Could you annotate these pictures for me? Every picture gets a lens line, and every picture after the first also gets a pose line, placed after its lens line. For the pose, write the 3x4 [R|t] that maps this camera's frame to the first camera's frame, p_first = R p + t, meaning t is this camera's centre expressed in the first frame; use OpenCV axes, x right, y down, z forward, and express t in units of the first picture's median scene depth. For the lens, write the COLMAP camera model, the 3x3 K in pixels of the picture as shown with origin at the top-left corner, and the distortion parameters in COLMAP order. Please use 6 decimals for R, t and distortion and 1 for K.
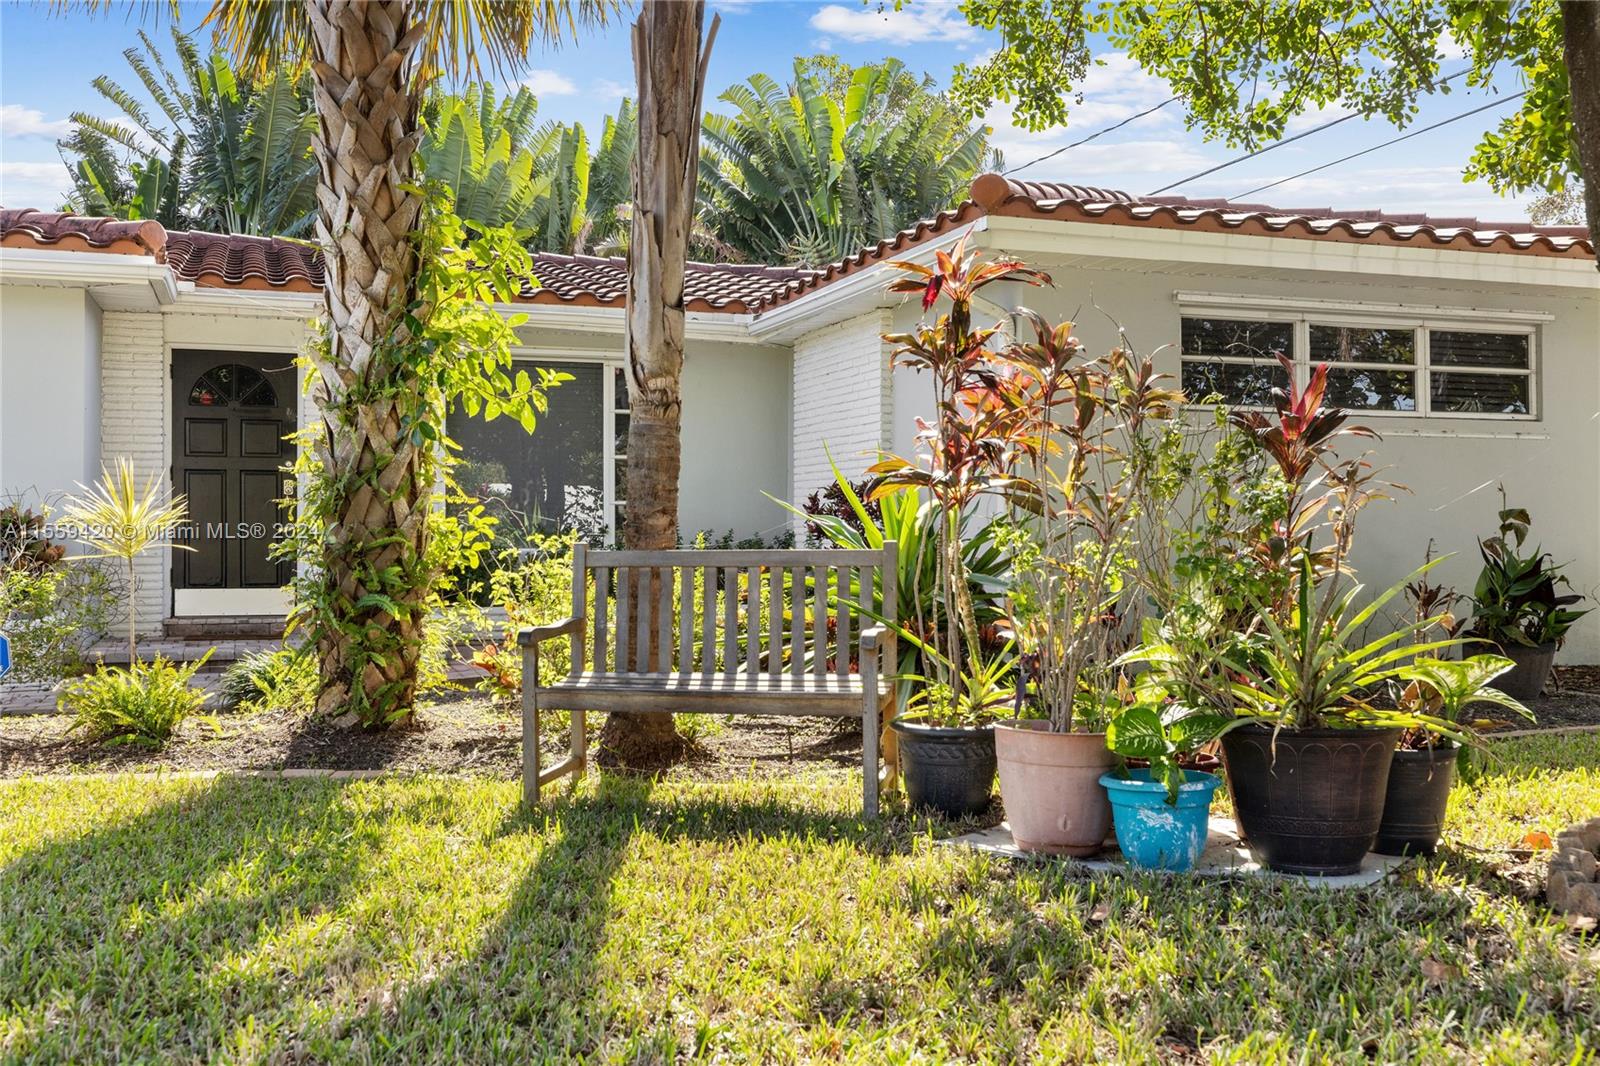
lens RADIAL K [[1628.8, 0, 806.4], [0, 1628.8, 533.1], [0, 0, 1]] dist [0.045028, 0.000000]
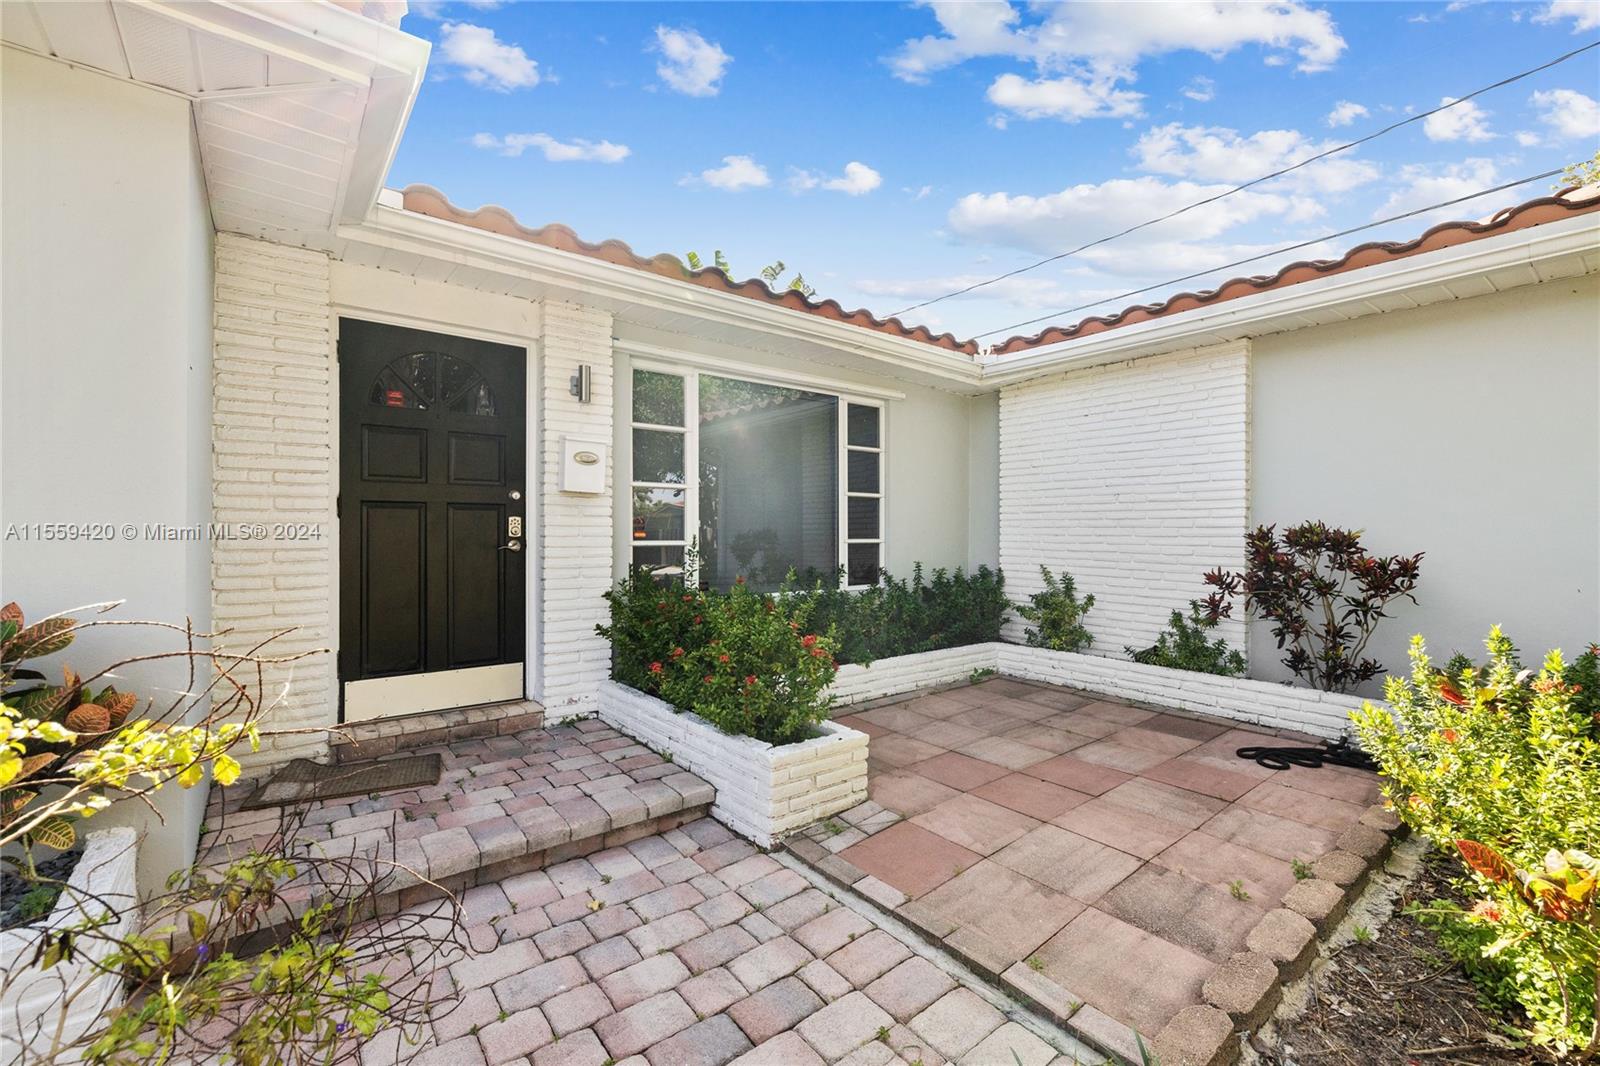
lens RADIAL K [[676.1, 0, 796.0], [0, 676.1, 532.8], [0, 0, 1]] dist [0.000805, 0.000800]
pose [[0.943333, -0.000307, 0.331847, -0.311780], [-0.001016, 0.999992, 0.003813, -0.027847], [-0.331846, -0.003935, 0.943325, 0.700450]]
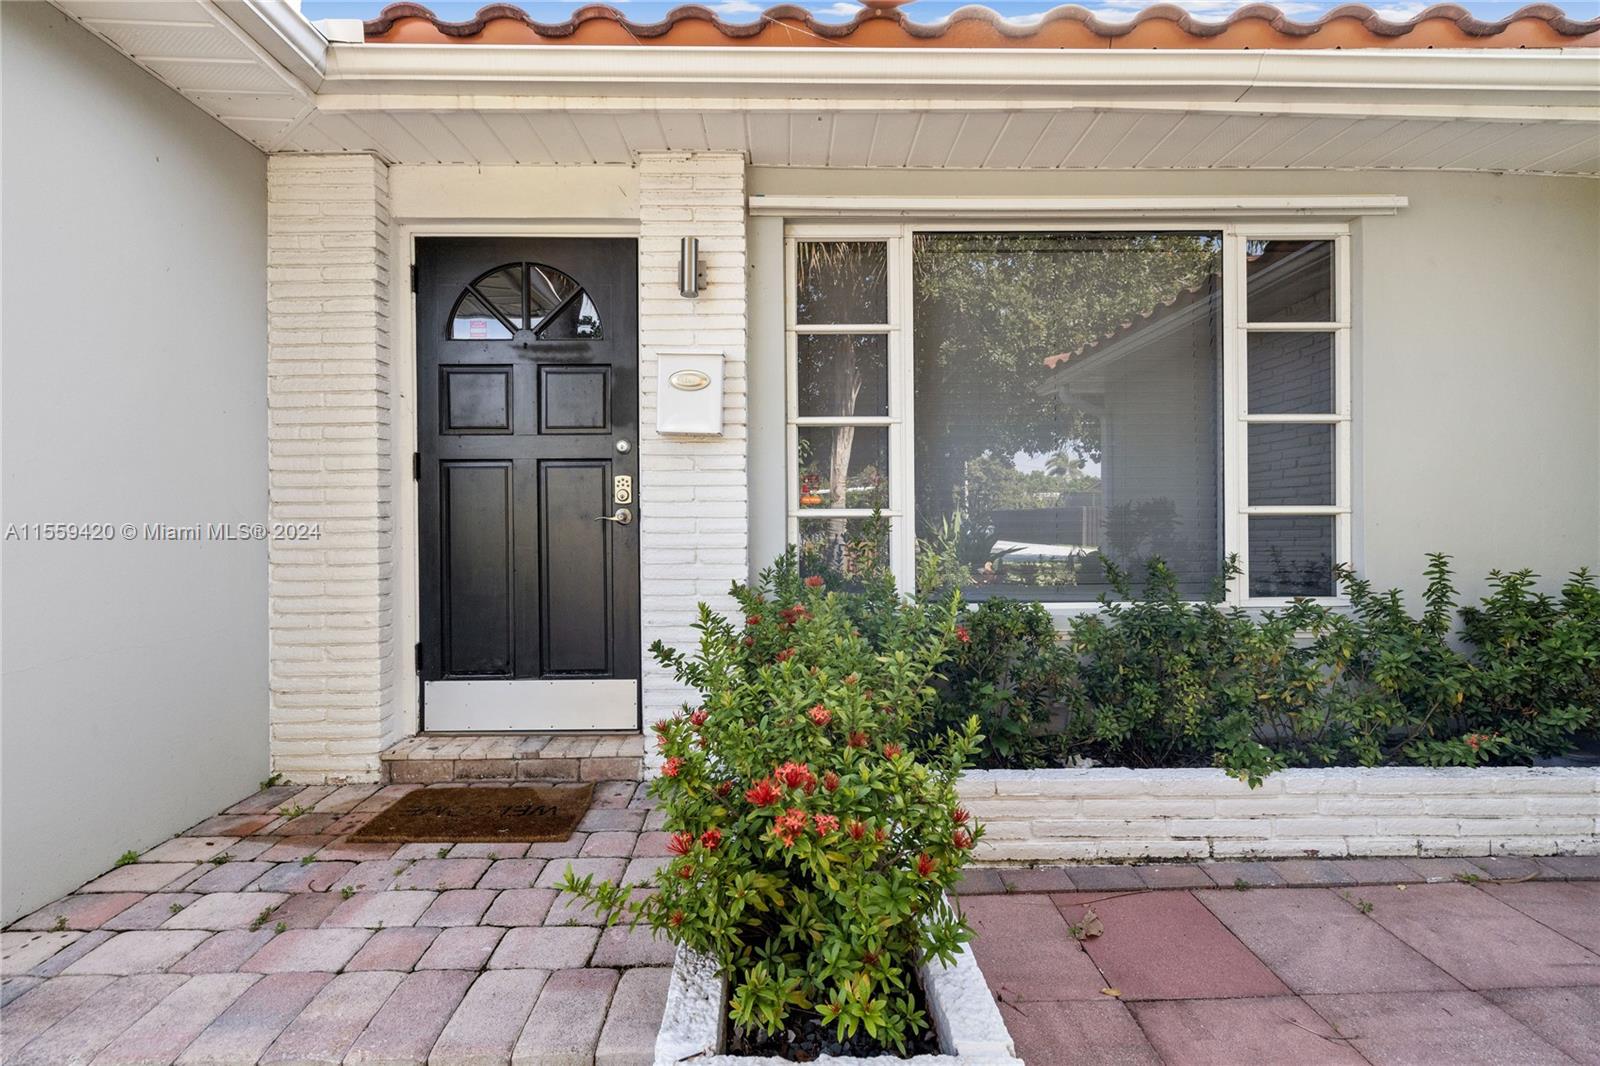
lens RADIAL K [[676.1, 0, 786.5], [0, 676.1, 521.5], [0, 0, 1]] dist [0.000805, 0.000800]
pose [[0.949152, -0.005736, -0.314765, -0.206036], [0.008470, 0.999937, 0.007321, -0.019699], [0.314703, -0.009615, 0.949141, 0.846451]]
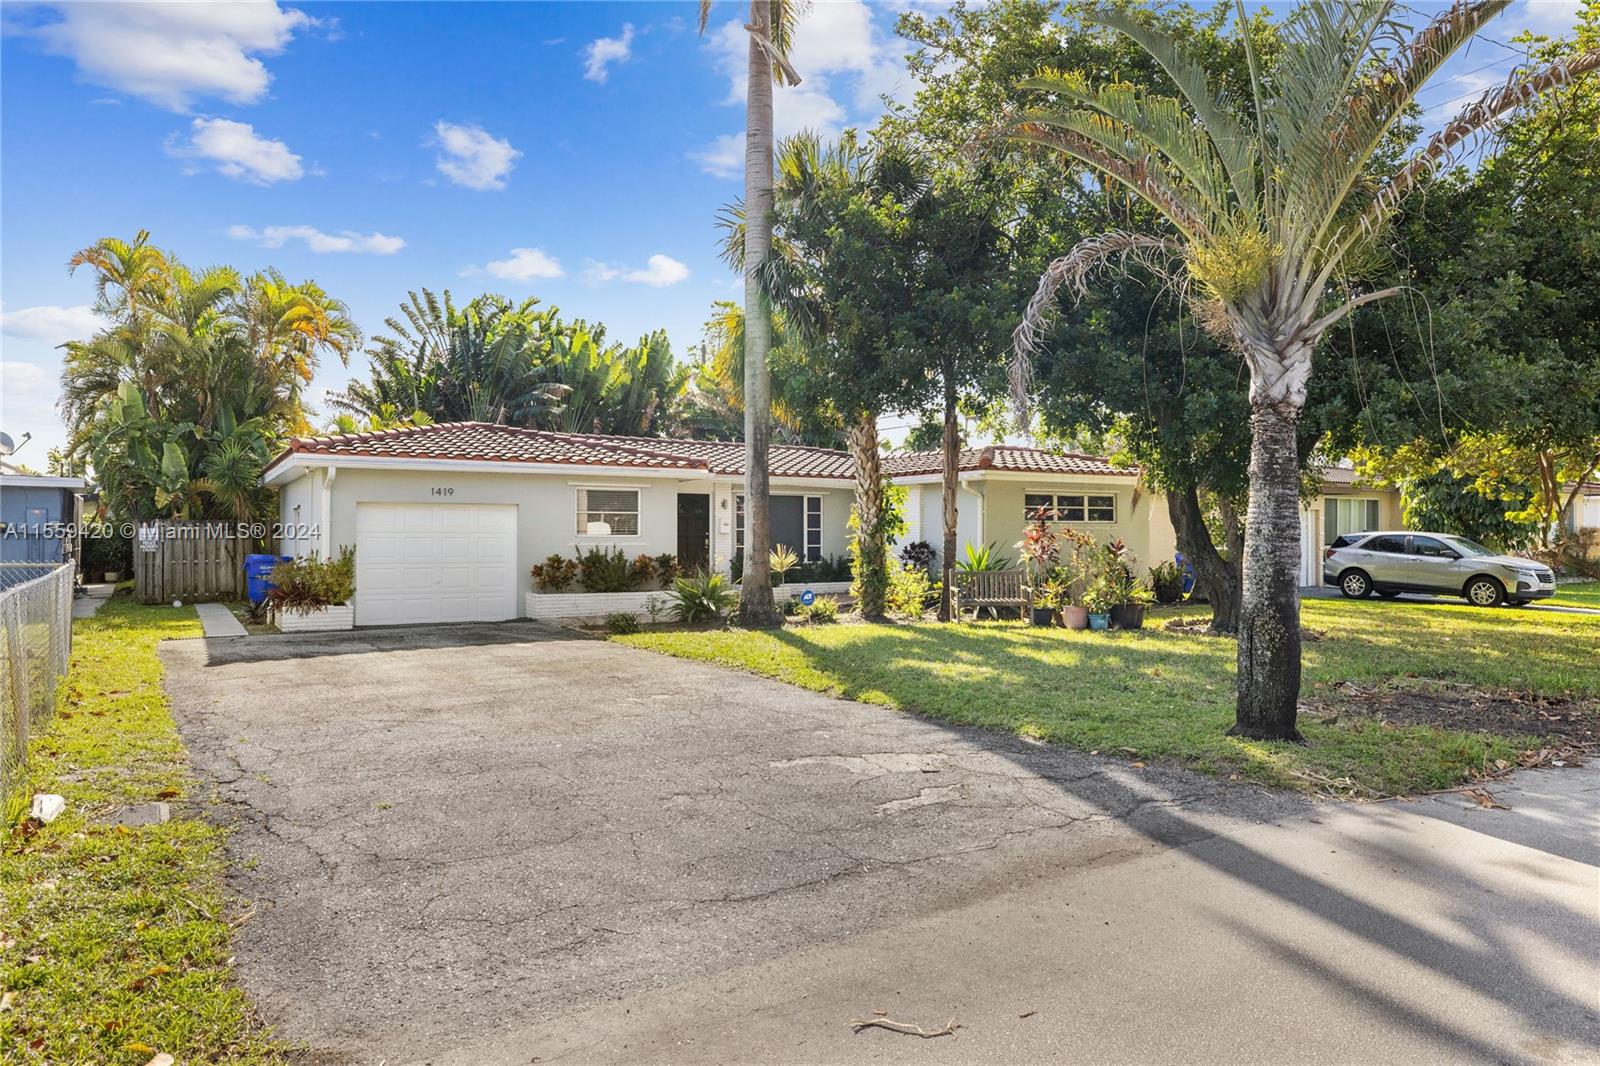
lens RADIAL K [[1003.6, 0, 792.9], [0, 1003.6, 534.6], [0, 0, 1]] dist [0.001427, 0.000002]
pose [[0.978446, -0.001664, 0.206495, -0.554553], [0.001380, 0.999998, 0.001517, -0.045171], [-0.206497, -0.001199, 0.978447, -0.767963]]
